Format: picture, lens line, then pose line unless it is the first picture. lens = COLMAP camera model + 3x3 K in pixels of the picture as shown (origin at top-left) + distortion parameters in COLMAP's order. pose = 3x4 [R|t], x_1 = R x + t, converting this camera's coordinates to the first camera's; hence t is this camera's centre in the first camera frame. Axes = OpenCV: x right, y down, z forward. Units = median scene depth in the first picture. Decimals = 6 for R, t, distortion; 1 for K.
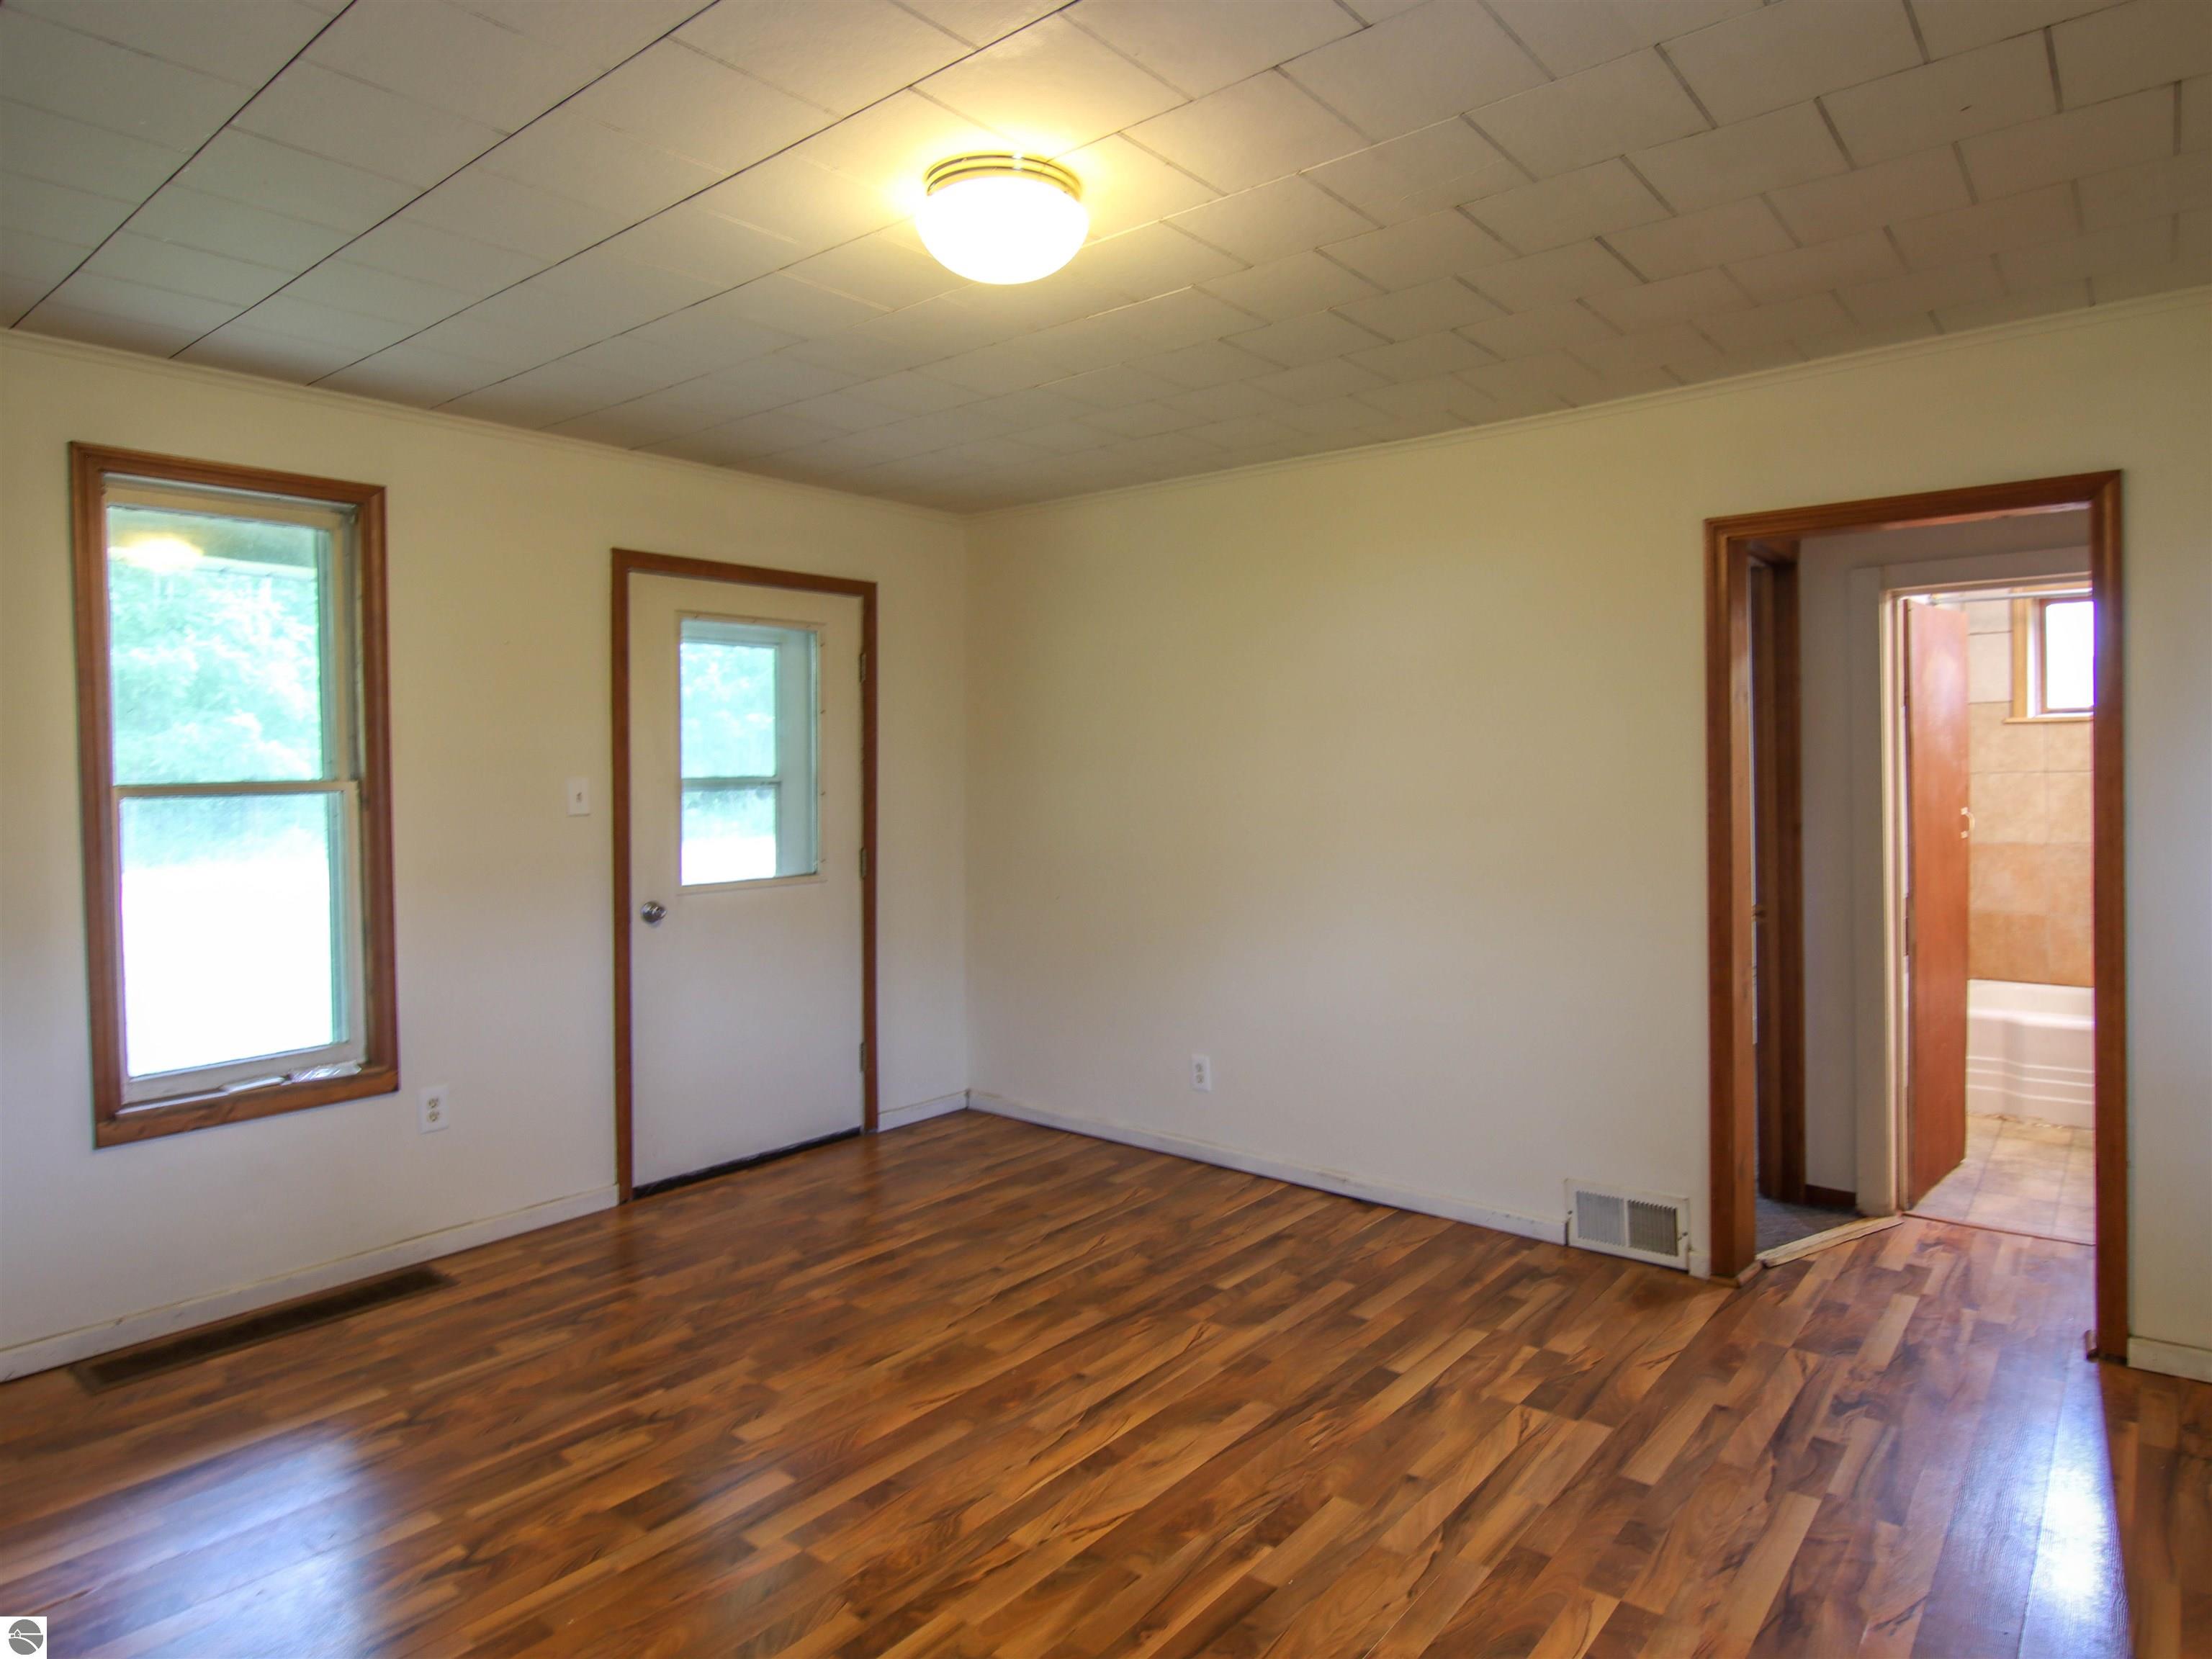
lens RADIAL K [[1278.1, 0, 1118.5], [0, 1278.1, 811.2], [0, 0, 1]] dist [-0.004559, -0.011083]
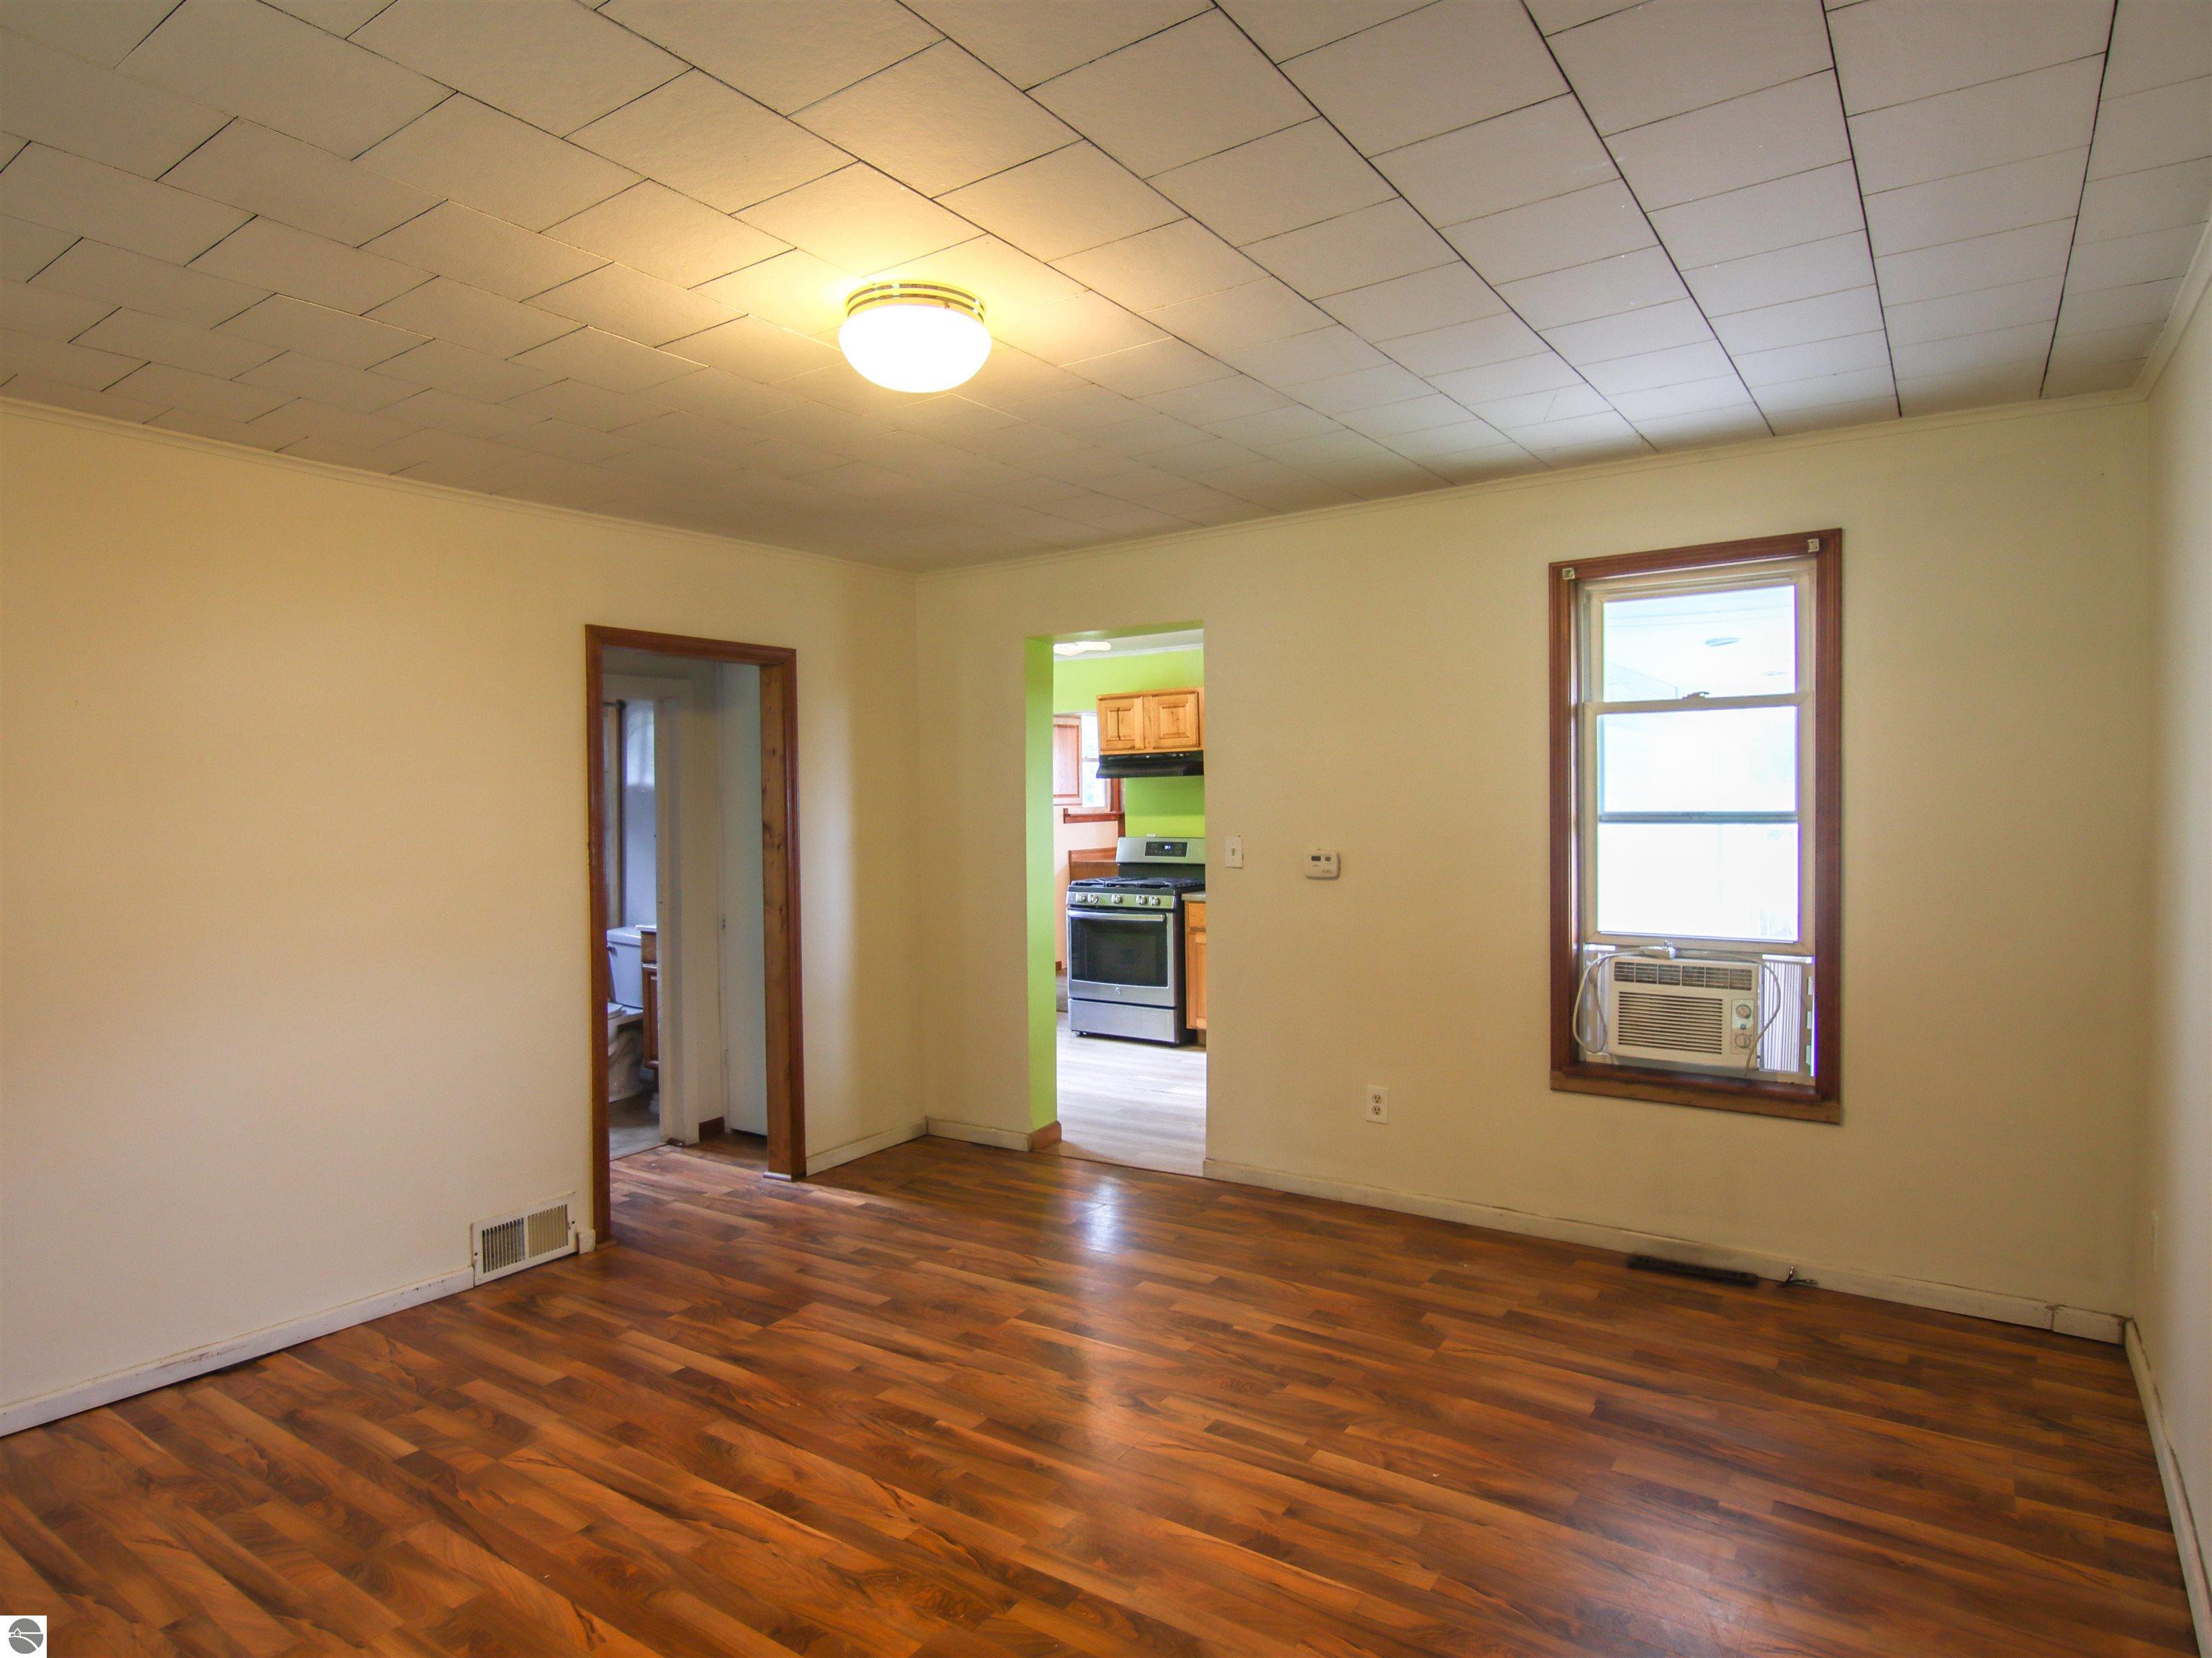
lens RADIAL K [[1278.0, 0, 1116.6], [0, 1278.0, 836.1], [0, 0, 1]] dist [-0.004559, -0.011083]
pose [[-0.080599, -0.015555, 0.996625, -0.776165], [0.046378, 0.998737, 0.019338, -0.025281], [-0.995667, 0.047780, -0.079776, 0.582180]]
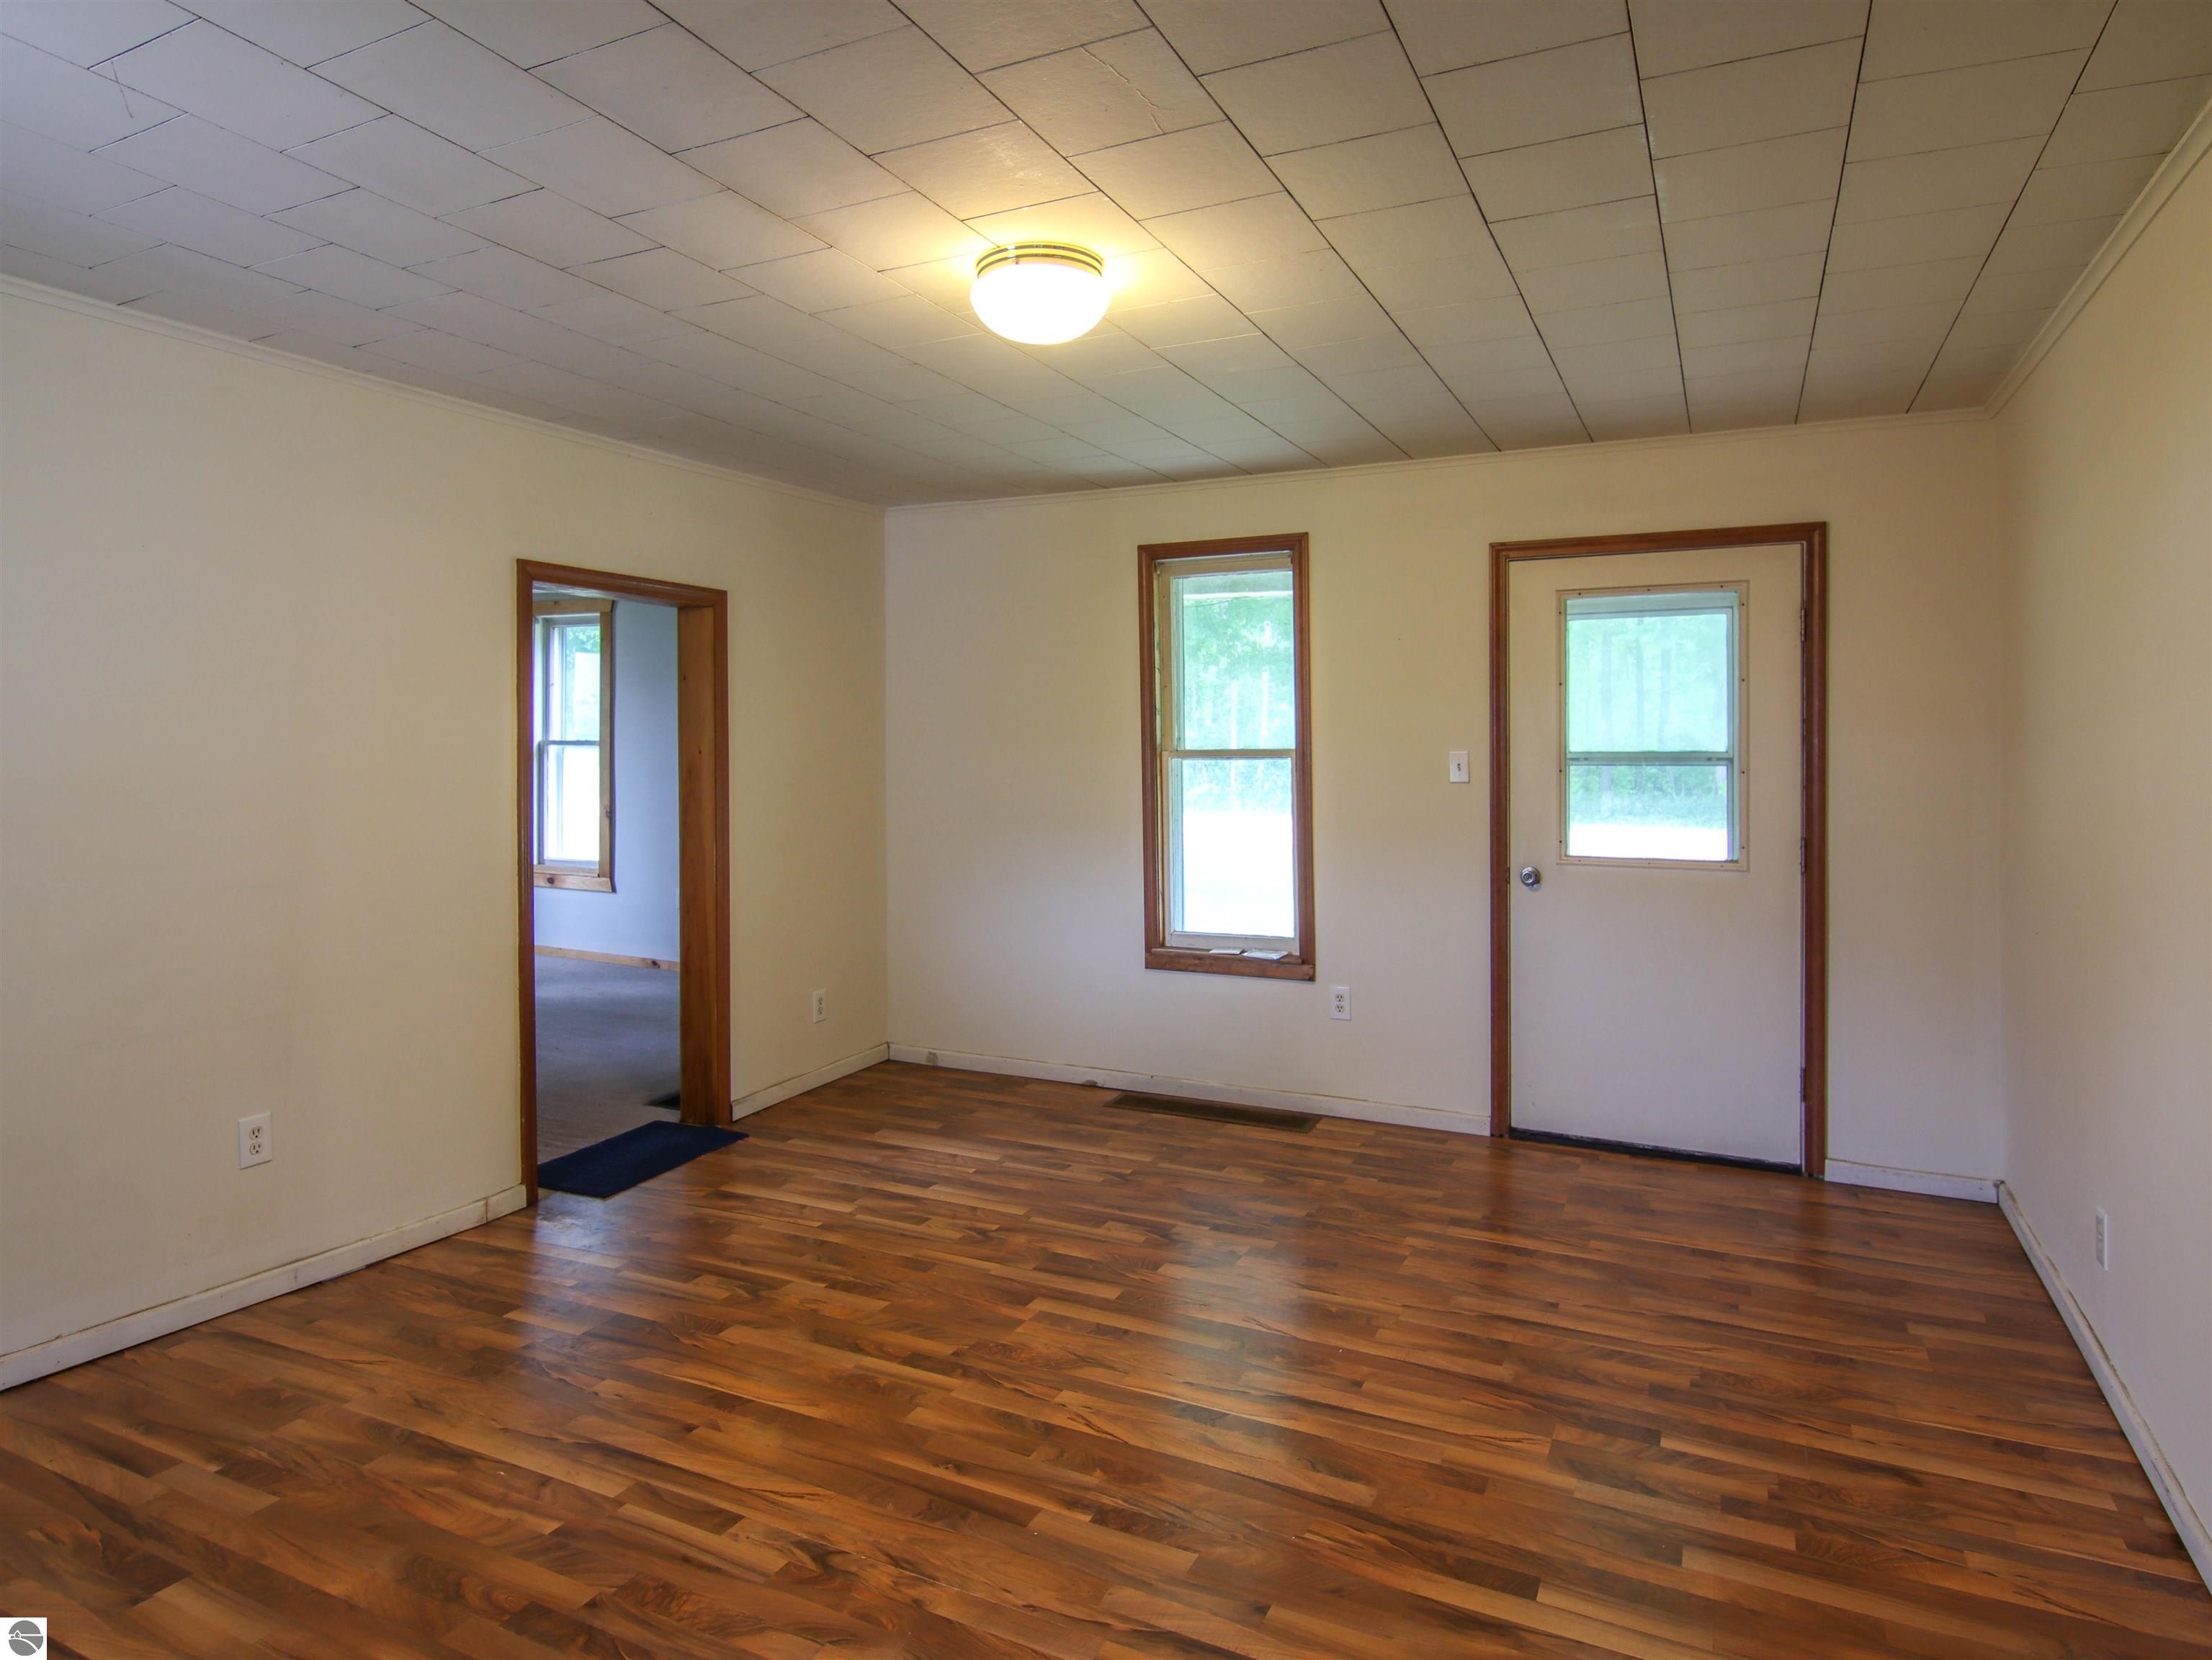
lens RADIAL K [[1278.3, 0, 1141.3], [0, 1278.3, 789.7], [0, 0, 1]] dist [-0.004559, -0.011083]
pose [[0.242932, 0.044940, -0.969002, 0.708029], [-0.035795, 0.998661, 0.037342, -0.026608], [0.969383, 0.025614, 0.244215, 0.506824]]
